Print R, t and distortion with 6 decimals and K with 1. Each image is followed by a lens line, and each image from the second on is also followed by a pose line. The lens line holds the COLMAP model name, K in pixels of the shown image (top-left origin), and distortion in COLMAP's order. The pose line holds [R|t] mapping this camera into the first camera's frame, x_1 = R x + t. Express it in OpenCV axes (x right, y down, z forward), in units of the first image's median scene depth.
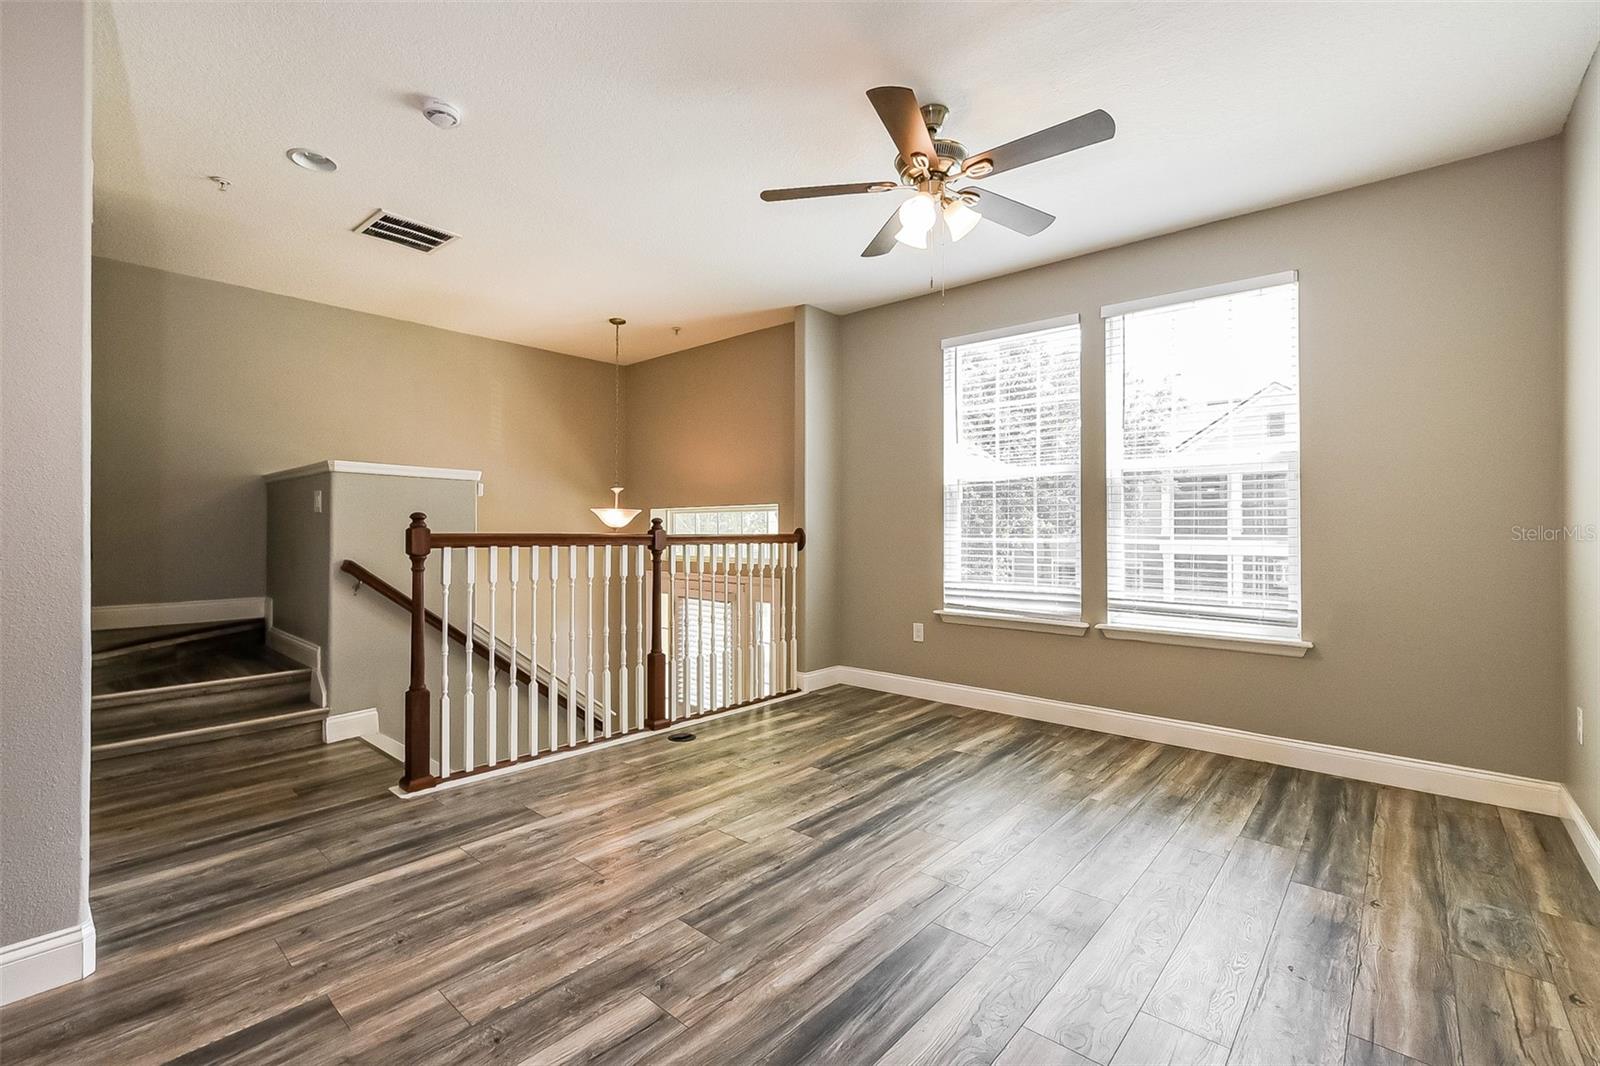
lens RADIAL K [[704.0, 0, 784.8], [0, 704.0, 530.6], [0, 0, 1]] dist [-0.020947, 0.005087]
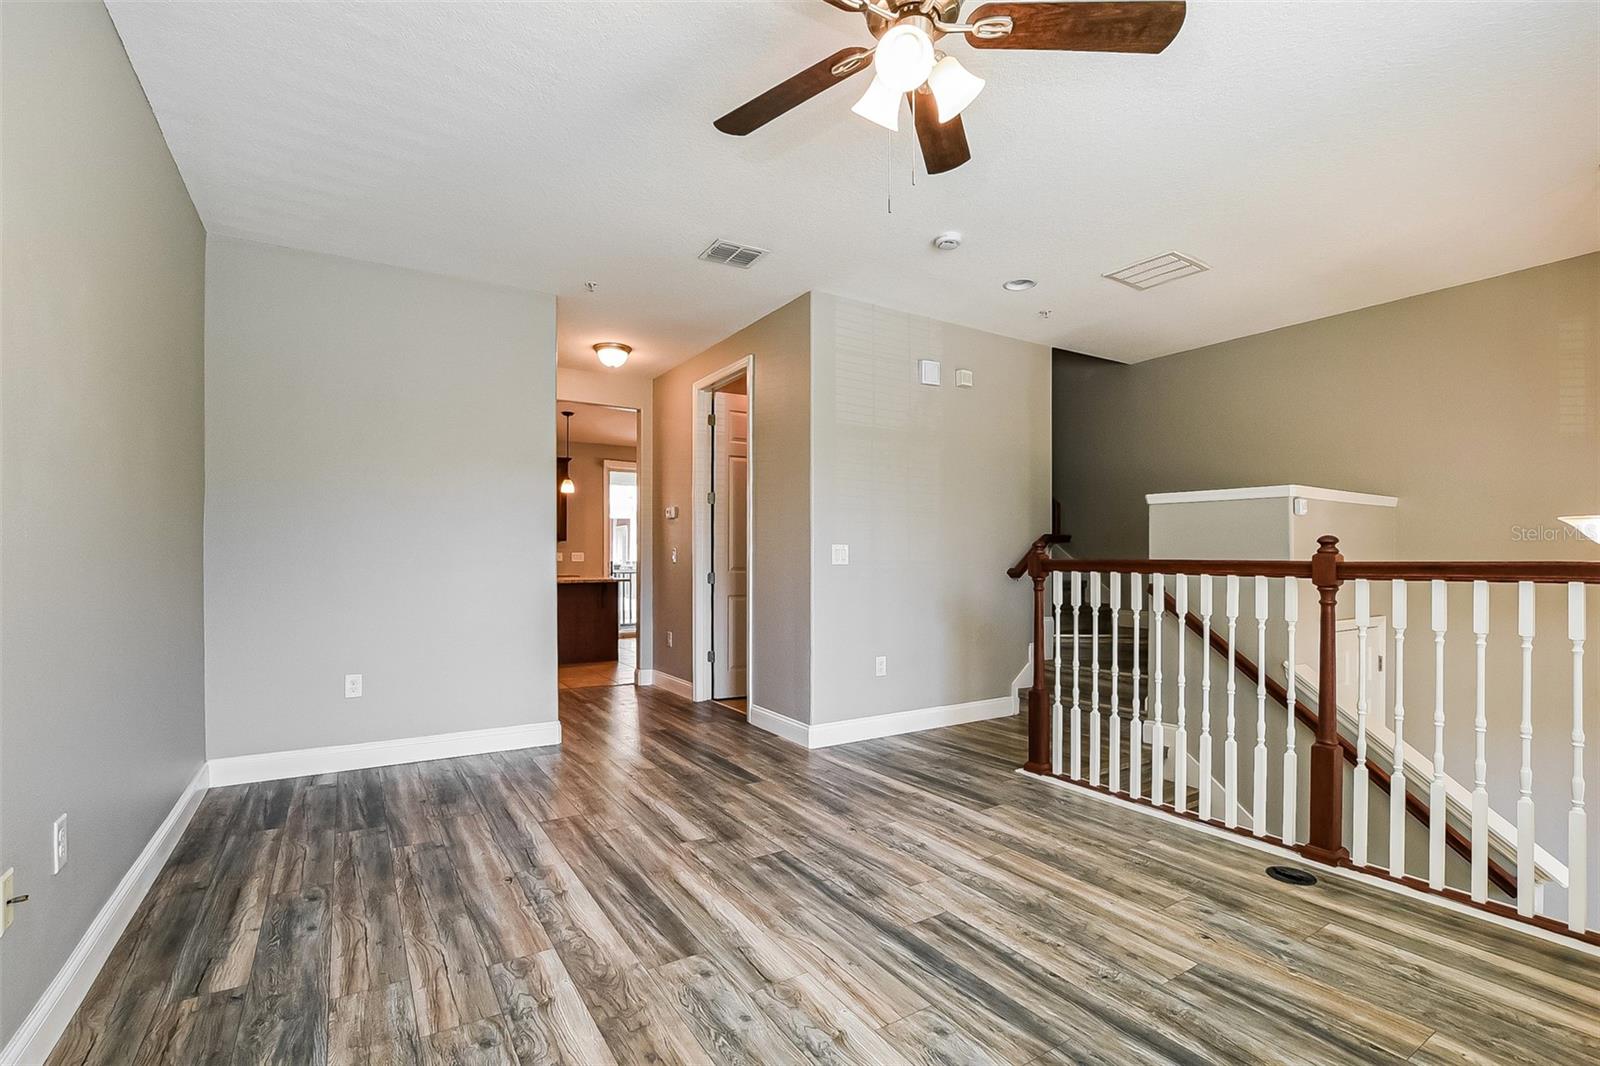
lens RADIAL K [[704.0, 0, 780.5], [0, 704.0, 559.0], [0, 0, 1]] dist [-0.020947, 0.005087]
pose [[-0.280130, -0.001518, -0.959961, 0.715850], [-0.001066, 0.999999, -0.001270, 0.005379], [0.959961, 0.000668, -0.280131, 0.872001]]
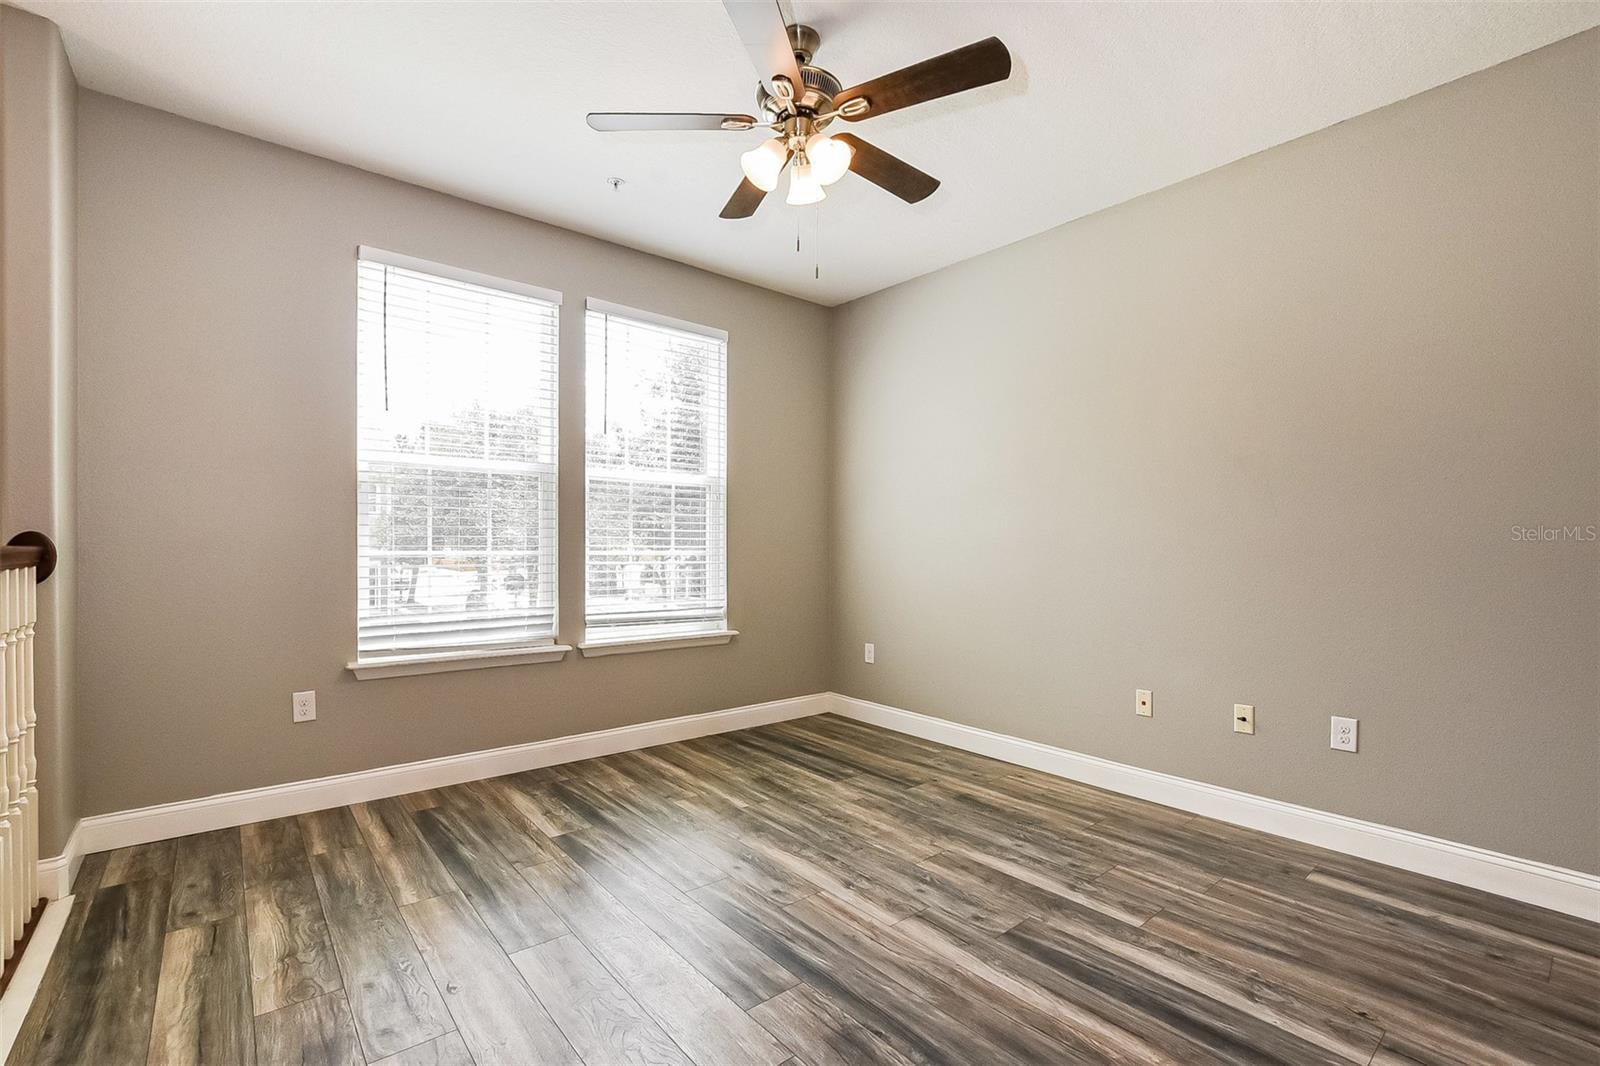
lens RADIAL K [[704.0, 0, 790.3], [0, 704.0, 558.1], [0, 0, 1]] dist [-0.020947, 0.005087]
pose [[0.139736, -0.018889, 0.990009, -0.508082], [-0.005952, 0.999784, 0.019916, 0.002287], [-0.990171, -0.008675, 0.139593, 0.731960]]
